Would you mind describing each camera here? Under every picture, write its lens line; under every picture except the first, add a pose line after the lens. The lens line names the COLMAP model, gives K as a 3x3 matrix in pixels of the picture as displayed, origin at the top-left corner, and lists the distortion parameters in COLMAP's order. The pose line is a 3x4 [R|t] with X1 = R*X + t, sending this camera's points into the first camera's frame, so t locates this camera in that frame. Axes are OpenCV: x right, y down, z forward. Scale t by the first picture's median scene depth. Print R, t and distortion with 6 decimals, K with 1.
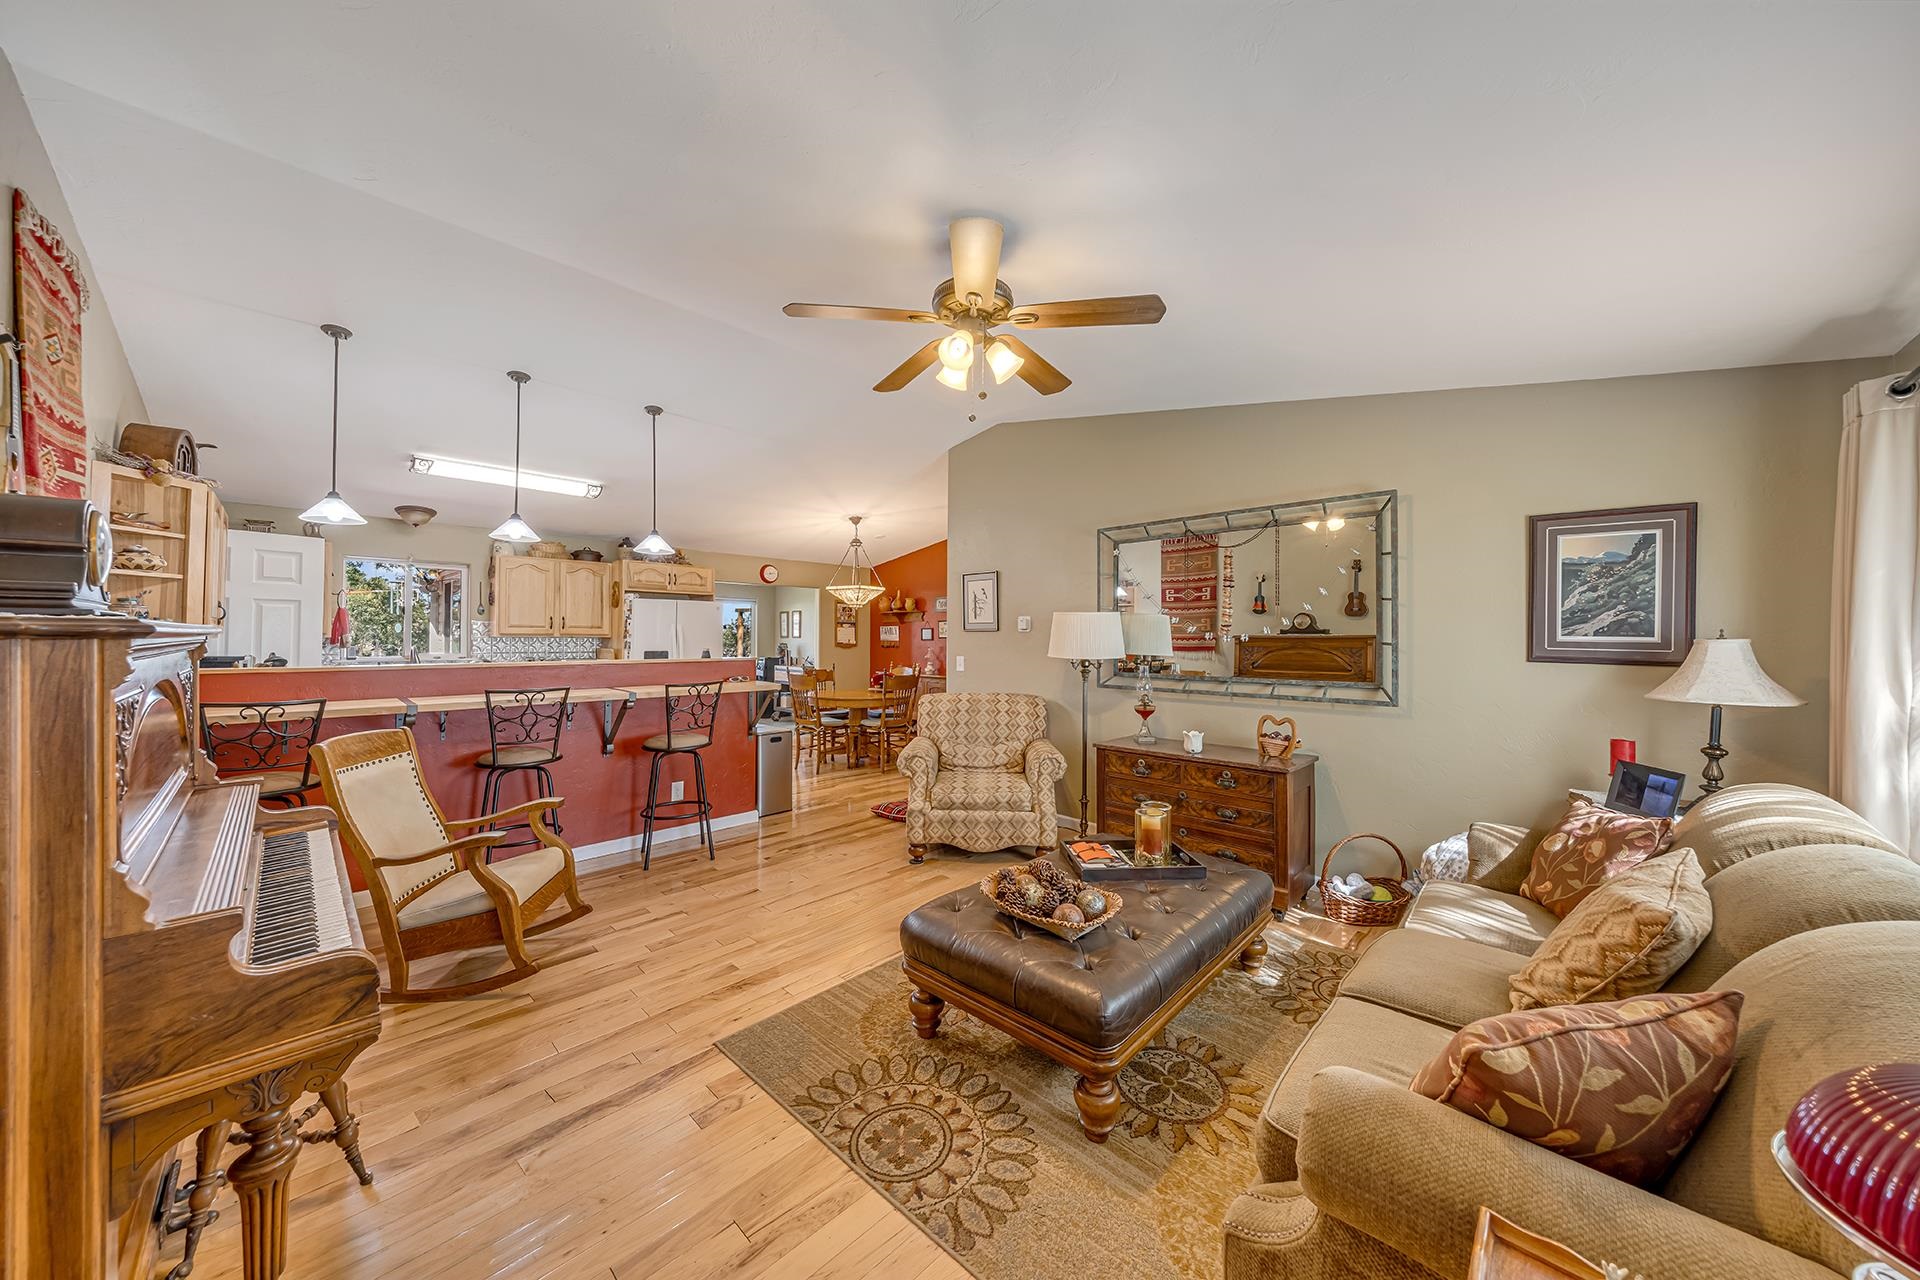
lens RADIAL K [[651.6, 0, 961.3], [0, 651.6, 639.2], [0, 0, 1]] dist [-0.002926, 0.000501]
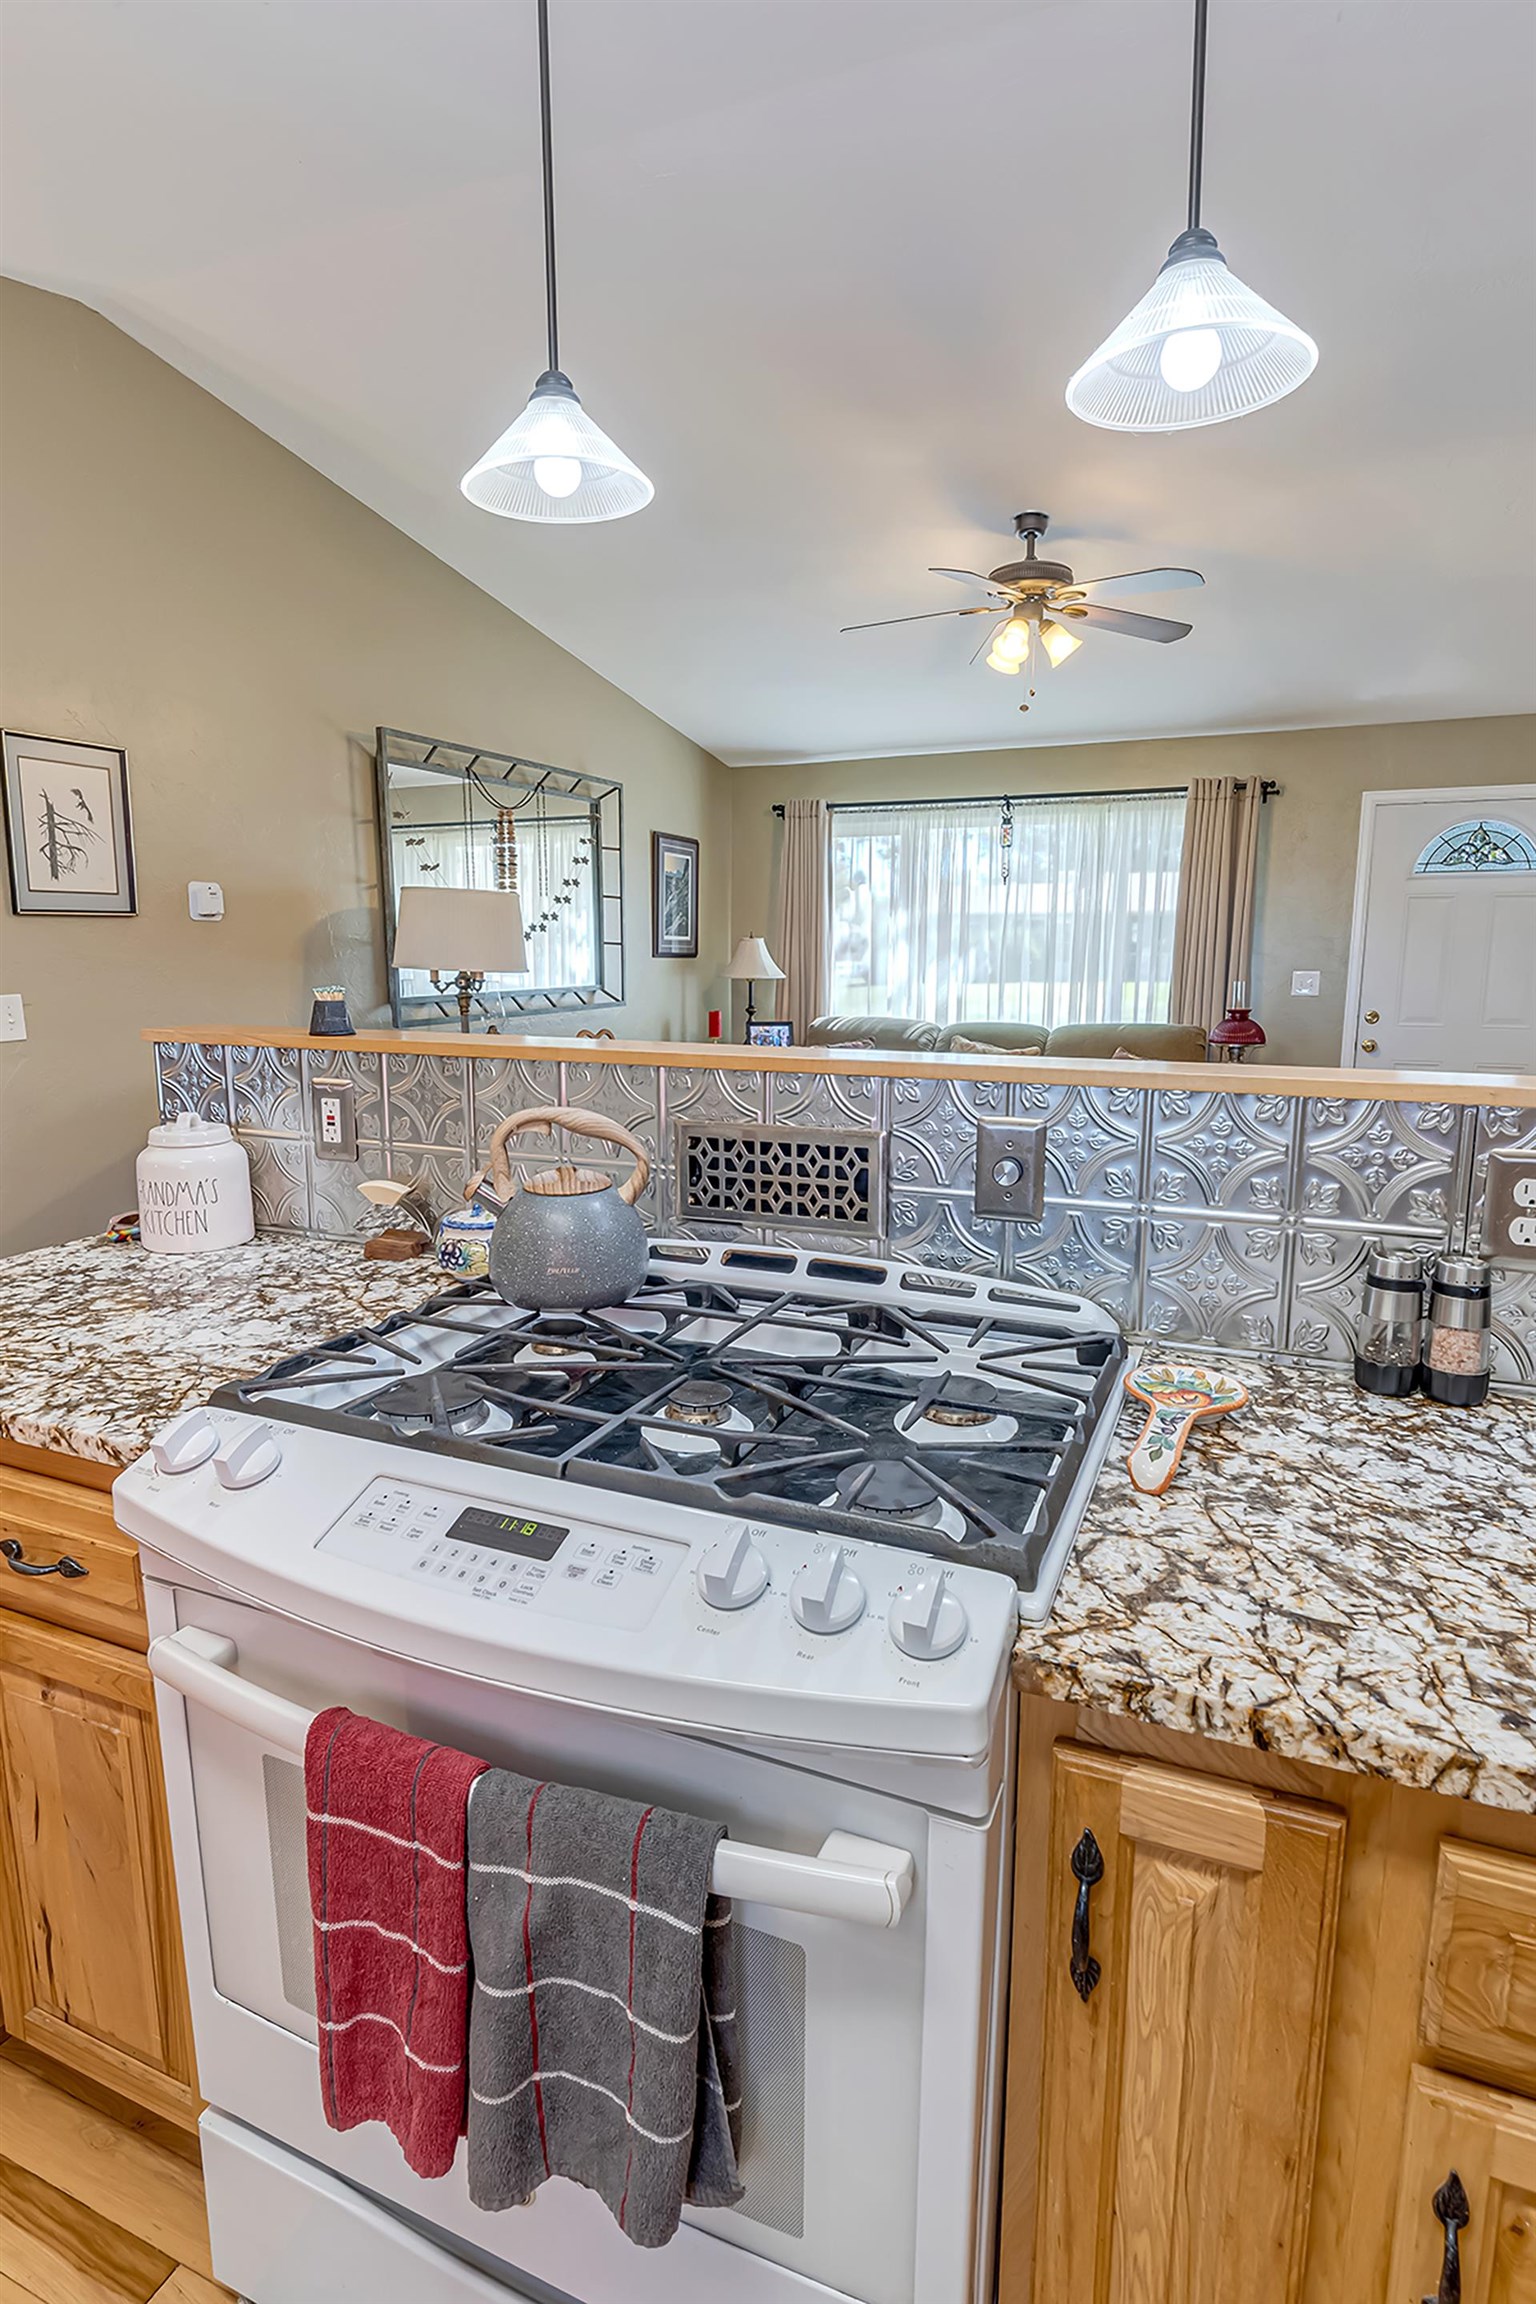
lens RADIAL K [[1178.3, 0, 772.4], [0, 1178.3, 1156.1], [0, 0, 1]] dist [0.004812, -0.002438]
pose [[-0.342227, -0.172278, 0.923689, -0.568724], [-0.000286, 0.983067, 0.183247, -0.001489], [-0.939617, 0.062448, -0.336482, 0.707648]]
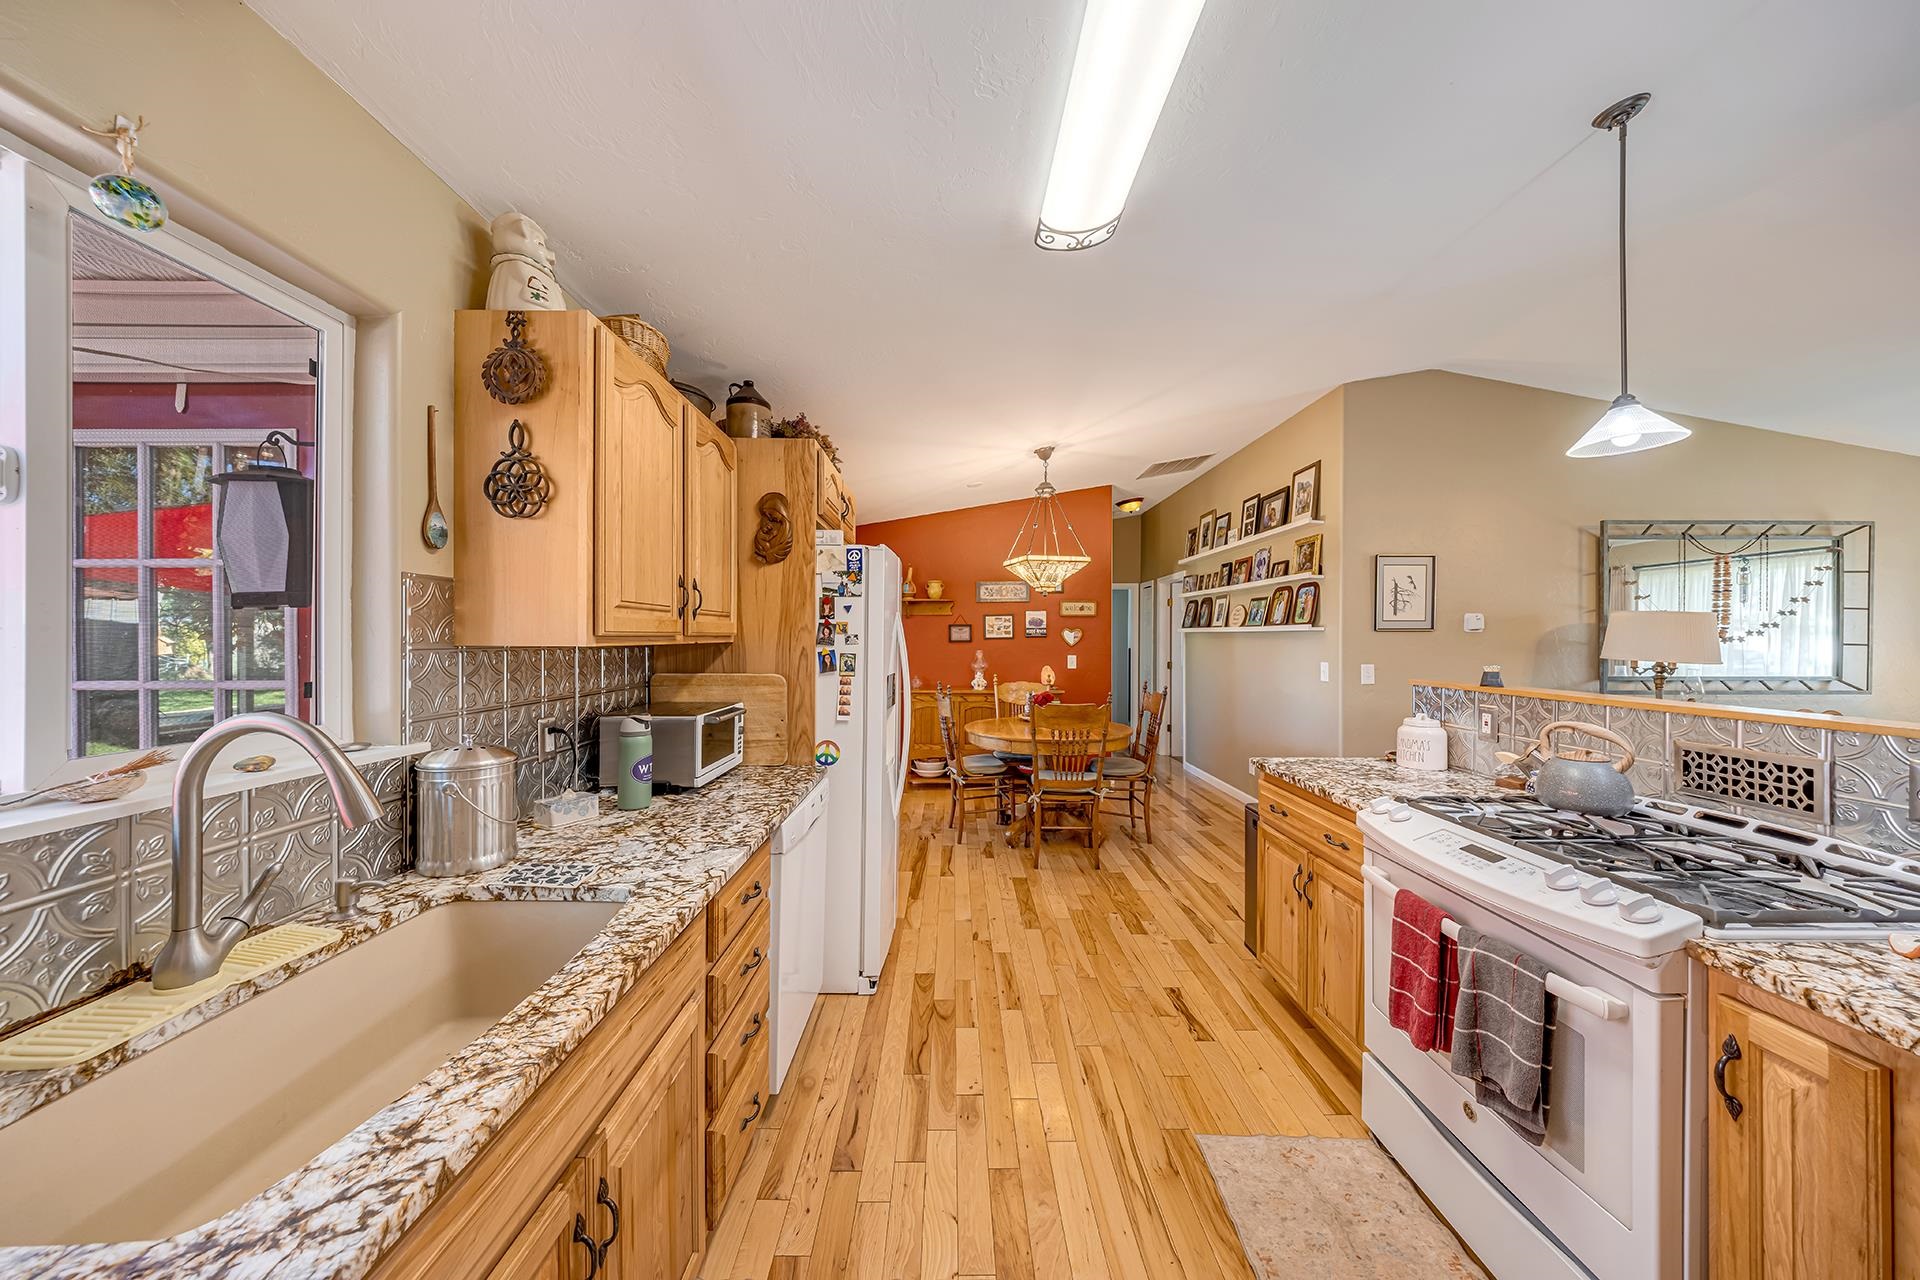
lens RADIAL K [[651.6, 0, 951.8], [0, 651.6, 634.0], [0, 0, 1]] dist [-0.002926, 0.000501]
pose [[0.726538, -0.000491, 0.687126, -0.721069], [0.002543, 0.999995, -0.001975, -0.007043], [-0.687121, 0.003183, 0.726536, 0.656067]]
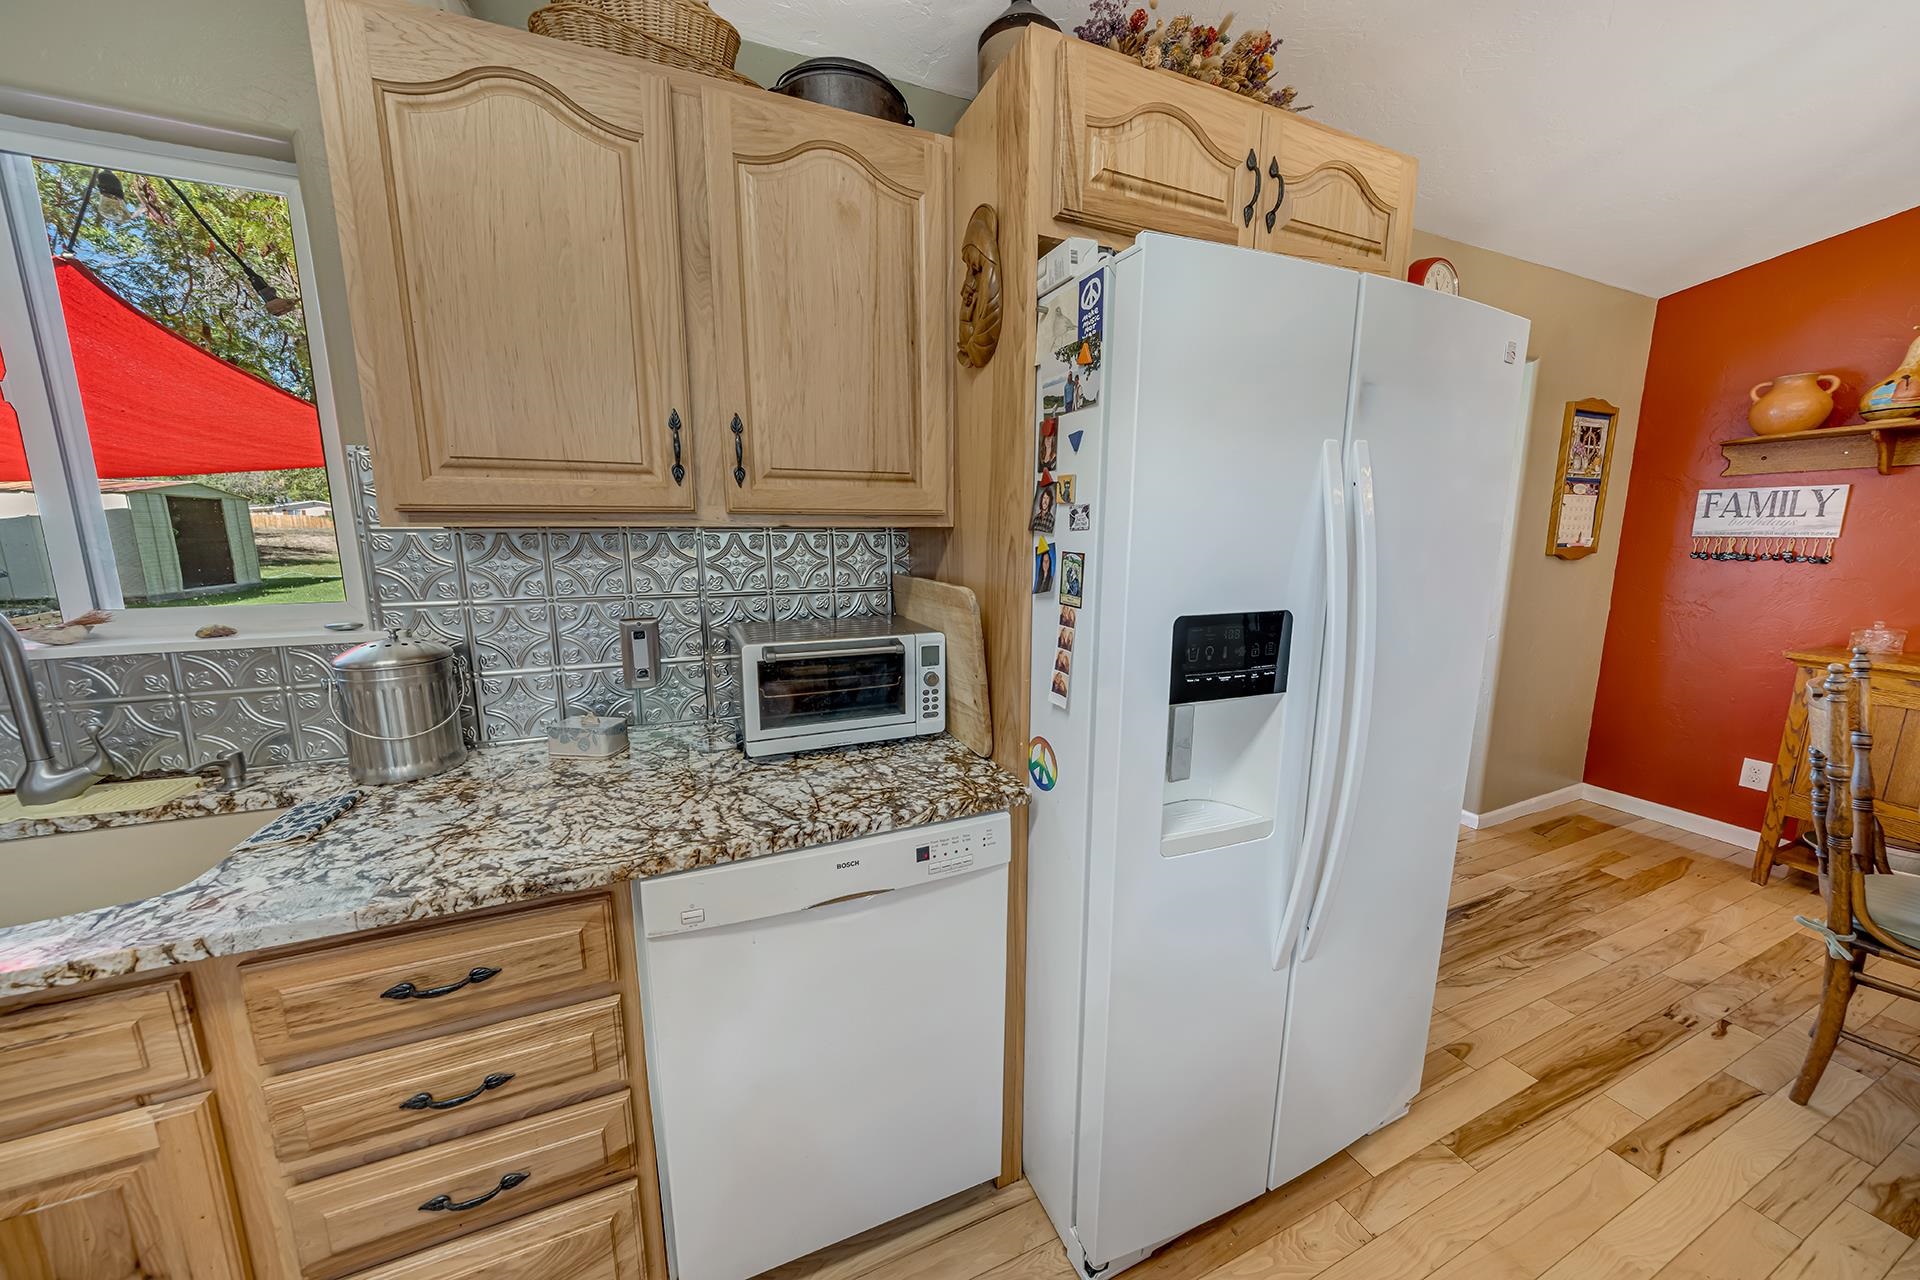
lens RADIAL K [[651.6, 0, 963.2], [0, 651.6, 636.3], [0, 0, 1]] dist [-0.002926, 0.000501]
pose [[0.917913, 0.060141, -0.392198, -0.459209], [0.003091, 0.987332, 0.158637, -0.001427], [0.396771, -0.146827, 0.906099, 0.820336]]
